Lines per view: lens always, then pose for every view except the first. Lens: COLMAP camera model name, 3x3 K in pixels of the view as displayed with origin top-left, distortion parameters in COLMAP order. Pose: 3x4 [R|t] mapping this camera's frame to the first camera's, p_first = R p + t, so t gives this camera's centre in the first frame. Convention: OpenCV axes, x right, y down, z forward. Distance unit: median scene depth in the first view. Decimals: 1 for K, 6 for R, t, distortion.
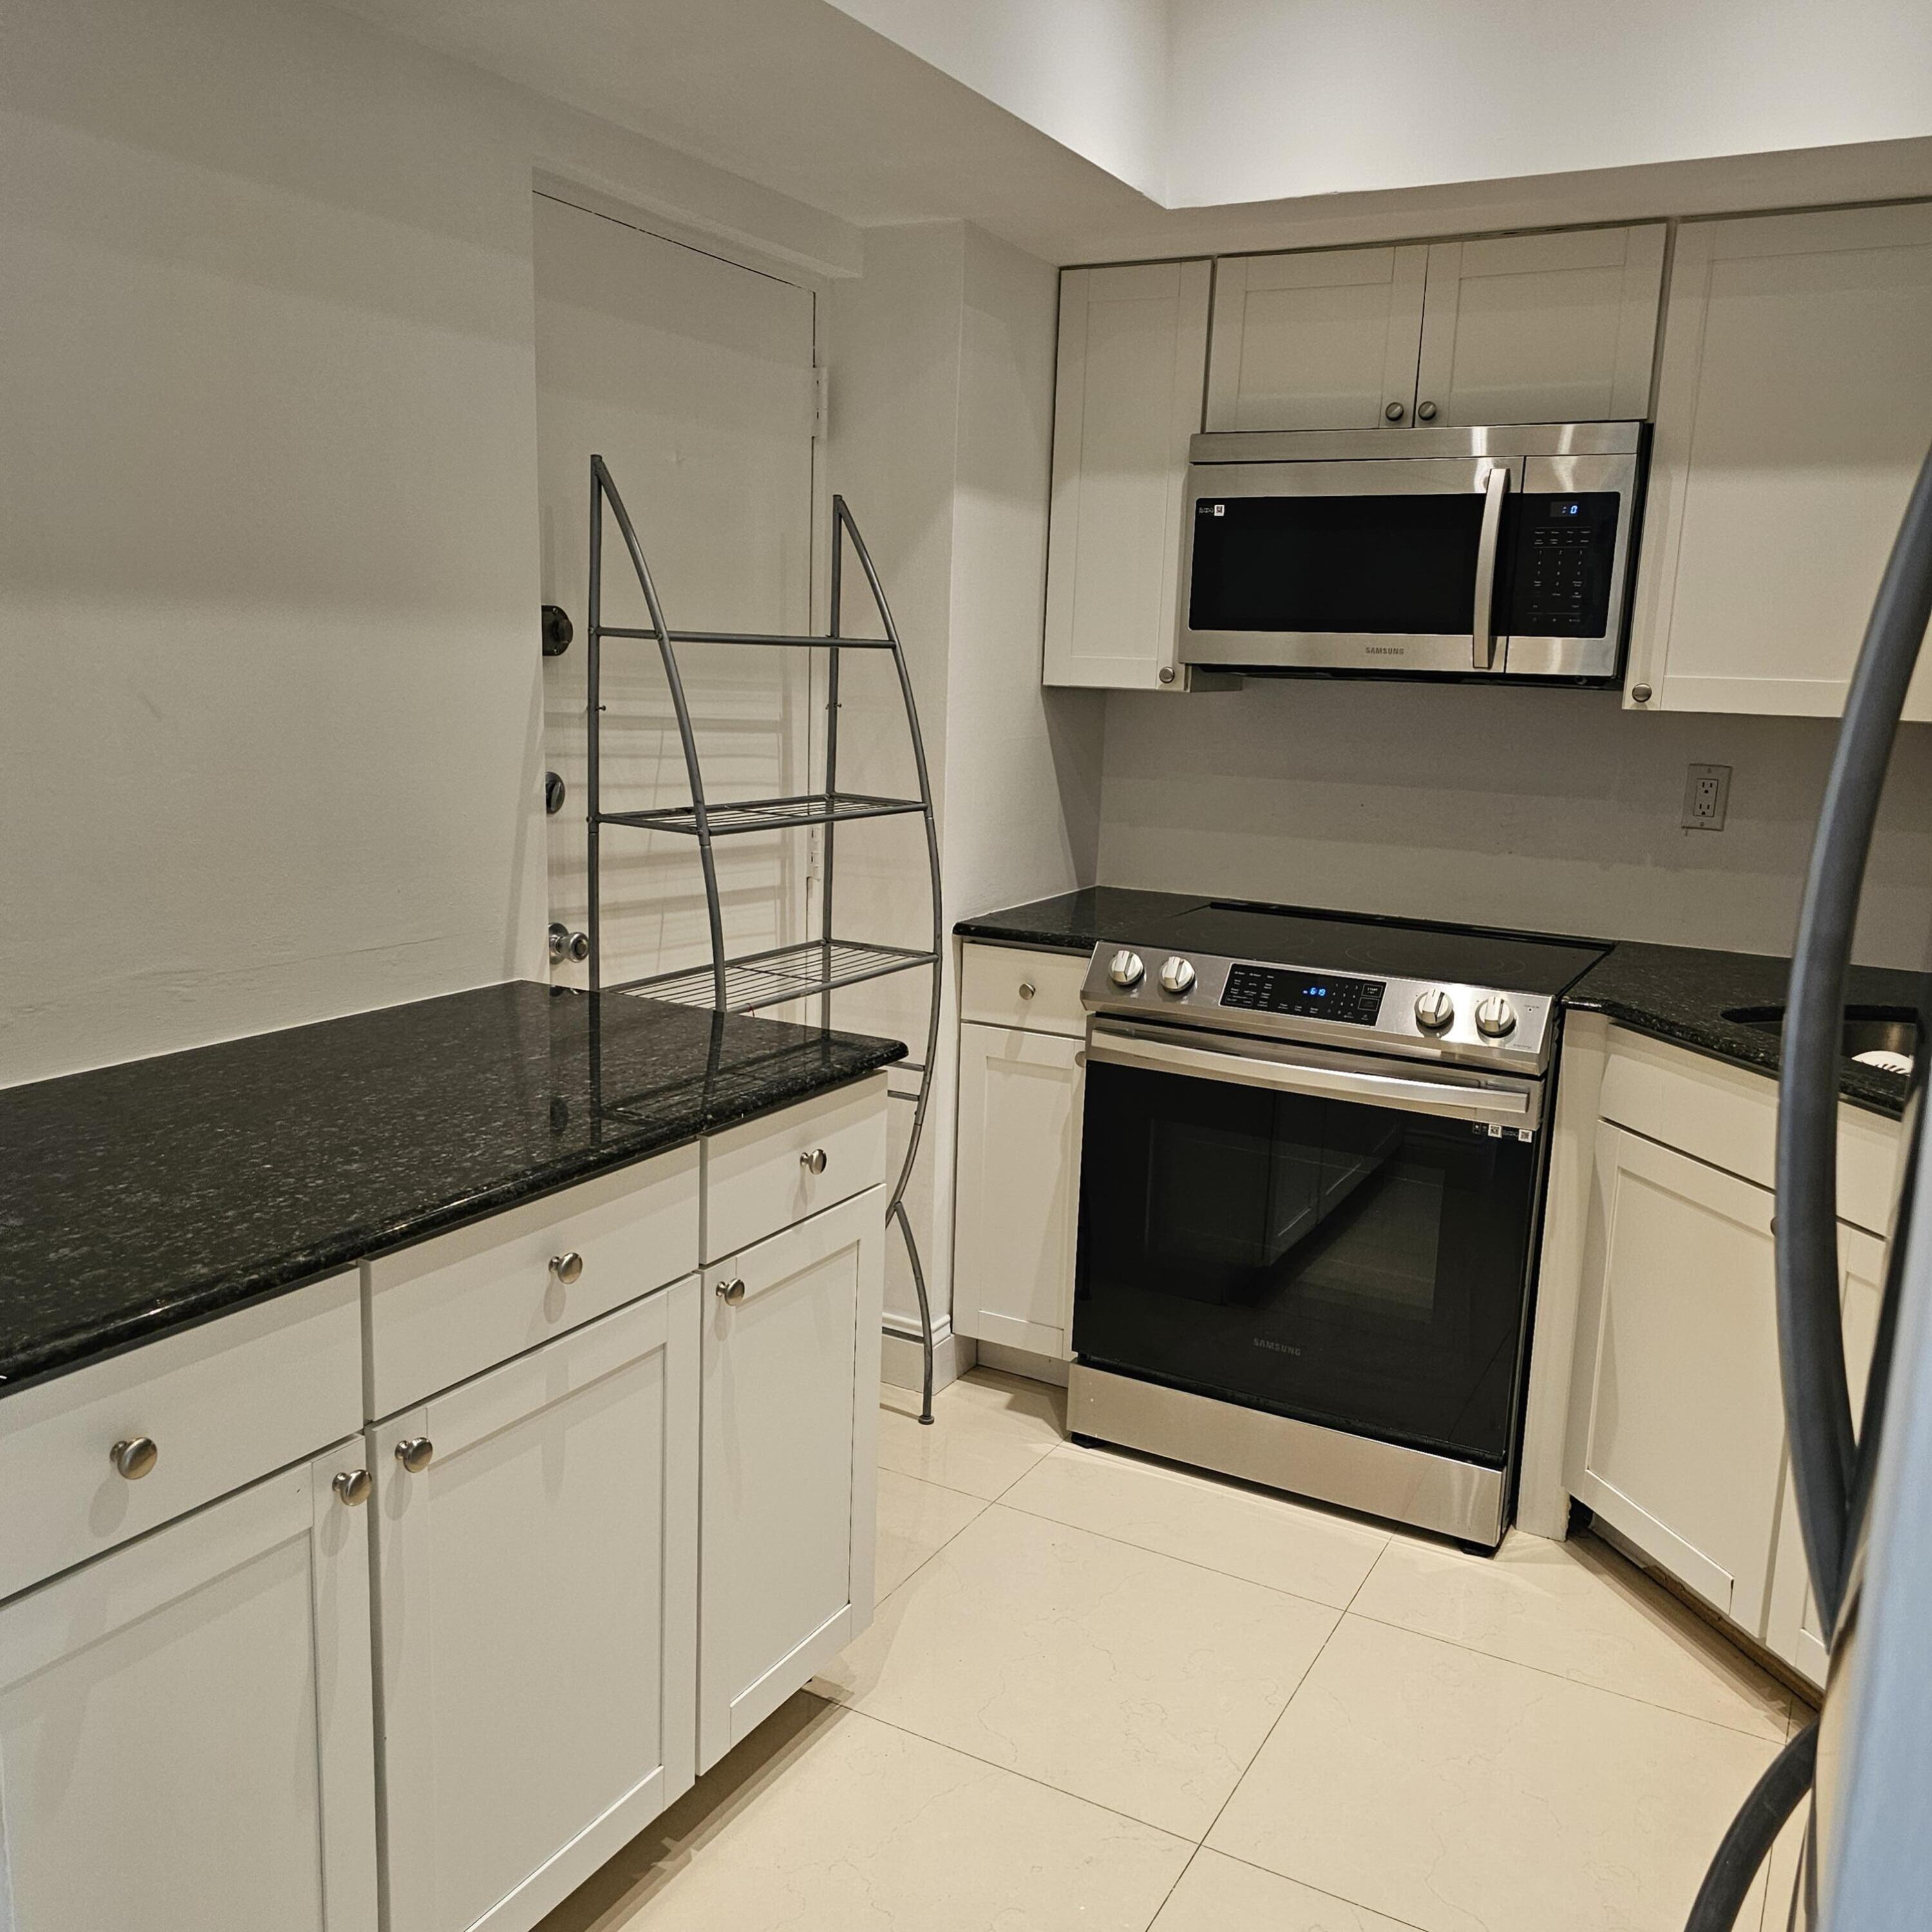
lens RADIAL K [[1748.9, 0, 965.7], [0, 1748.9, 987.7], [0, 0, 1]] dist [0.141370, -0.091395]
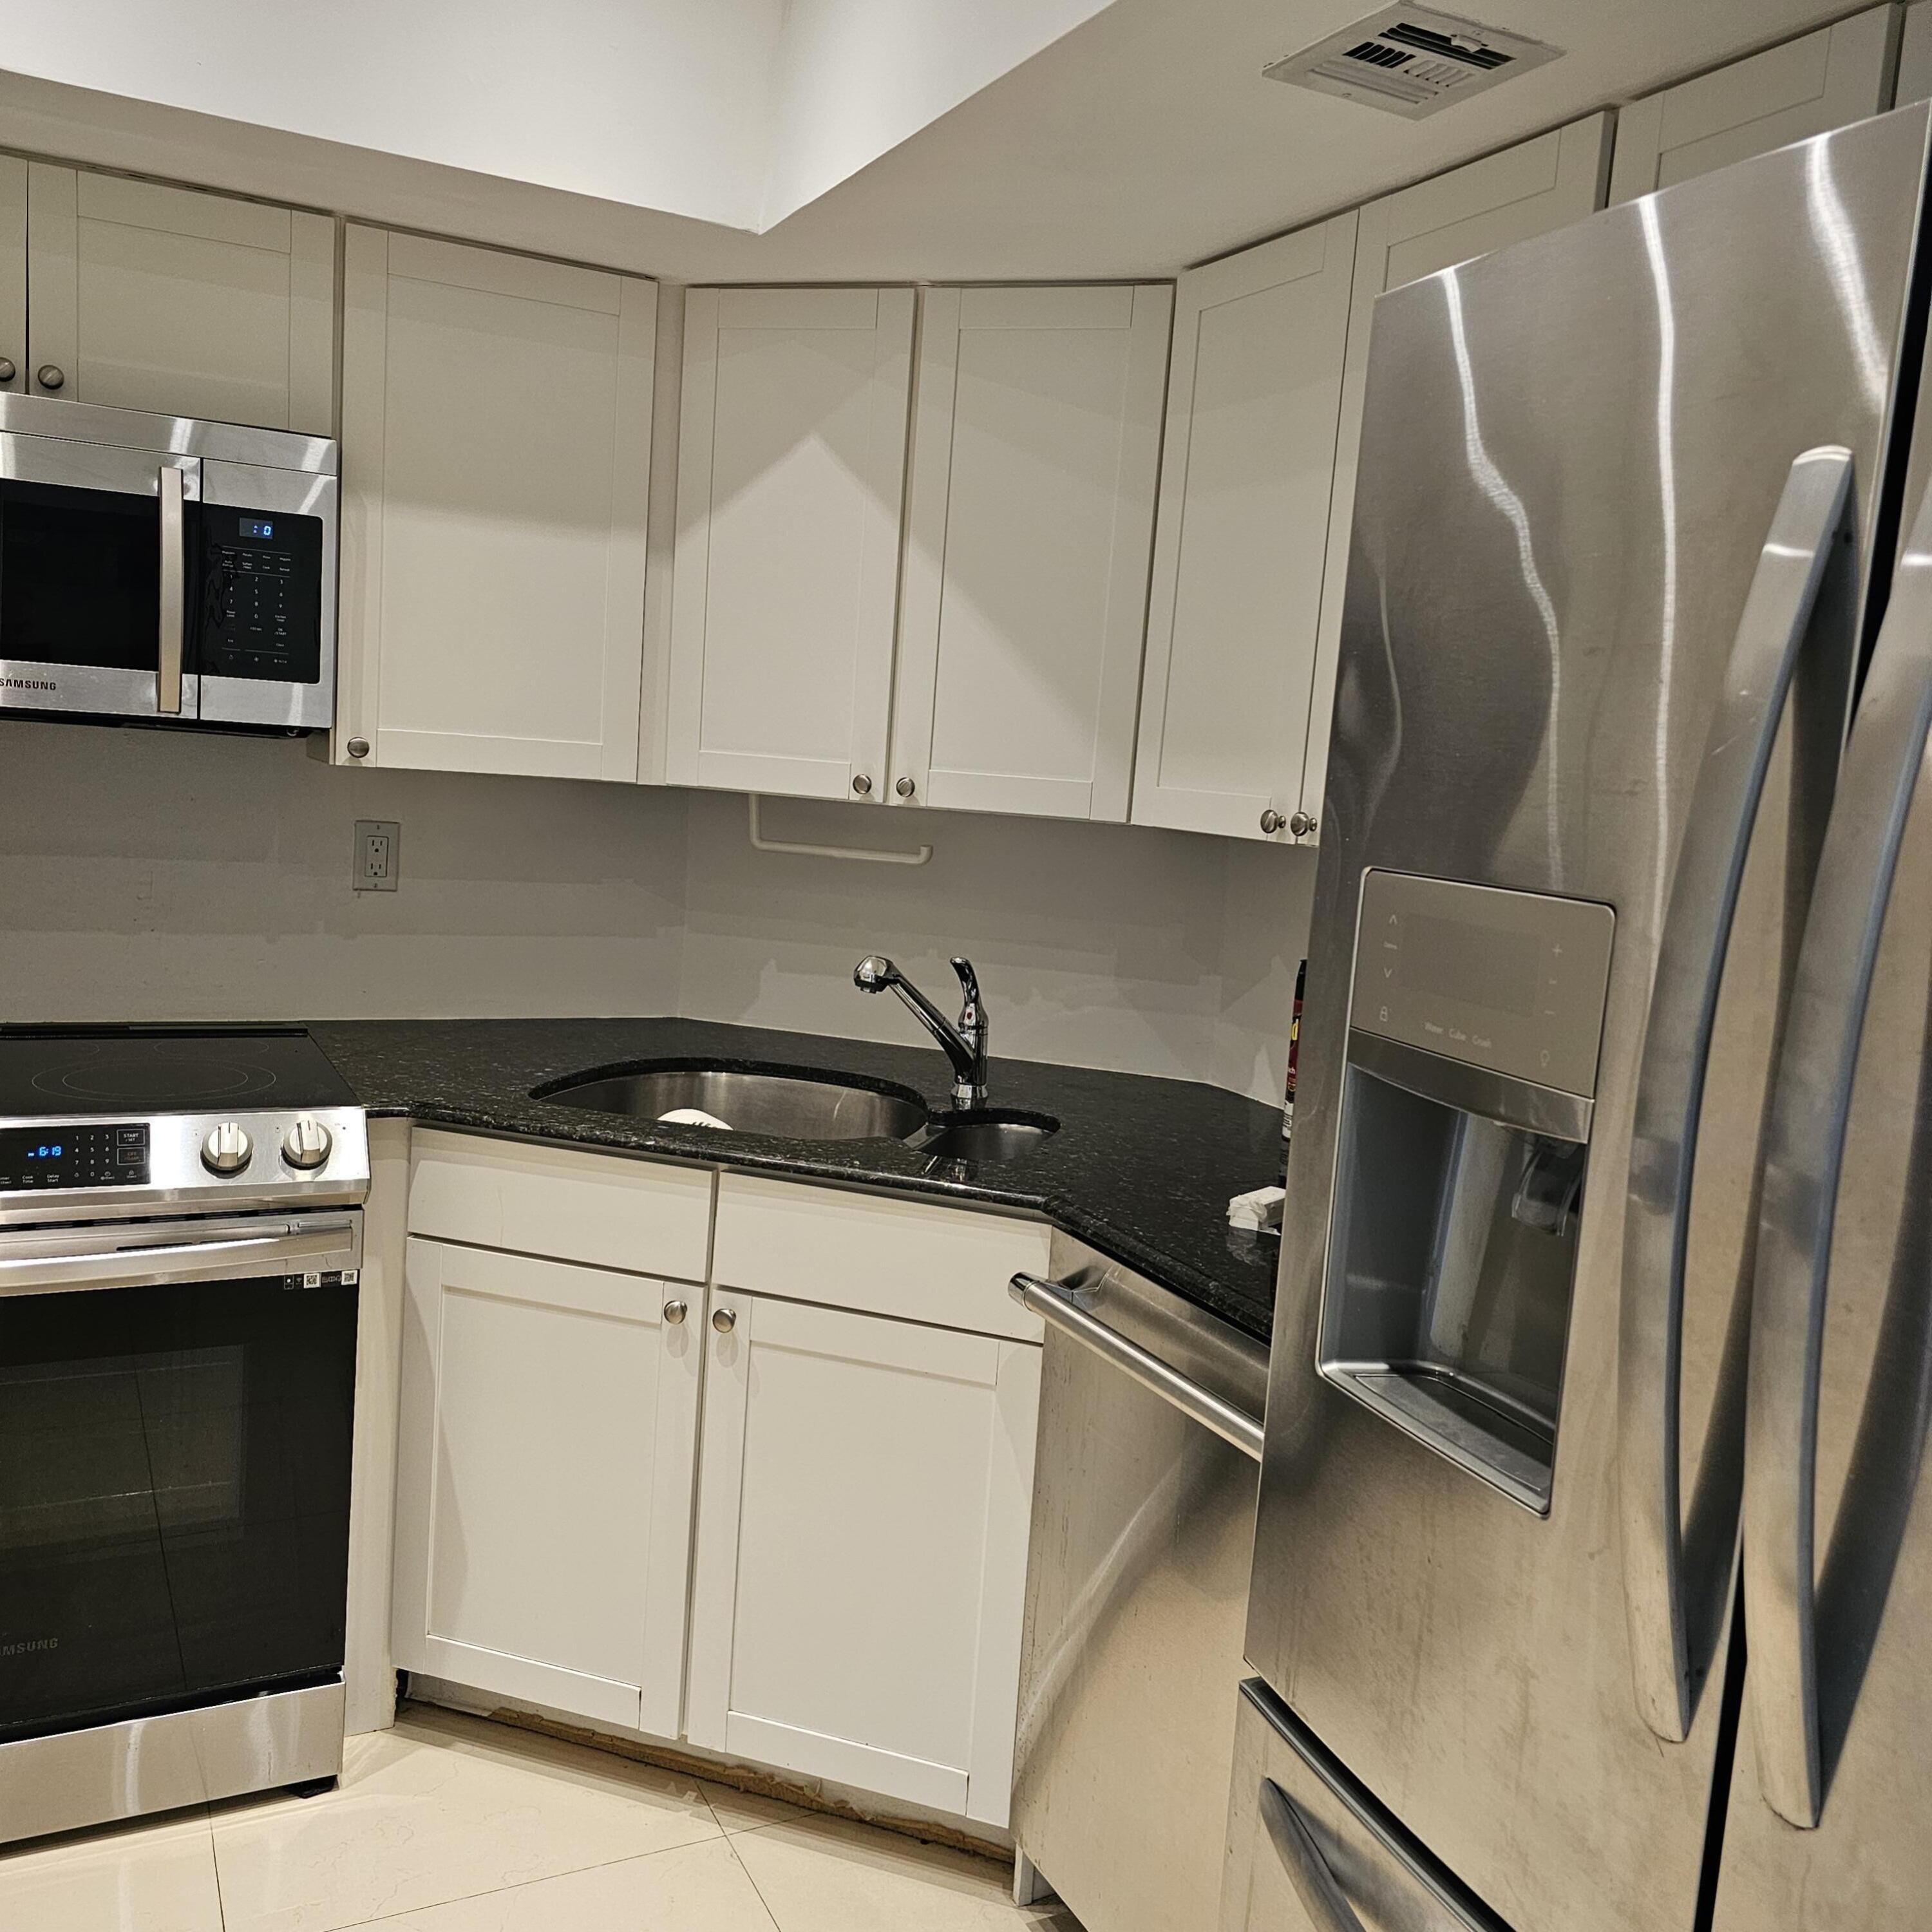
lens RADIAL K [[1788.4, 0, 963.3], [0, 1788.4, 979.5], [0, 0, 1]] dist [0.114039, -0.094436]
pose [[0.583940, -0.108303, 0.804540, -0.181559], [0.112381, 0.992303, 0.052012, -0.065302], [-0.803980, 0.060043, 0.591617, 0.241362]]
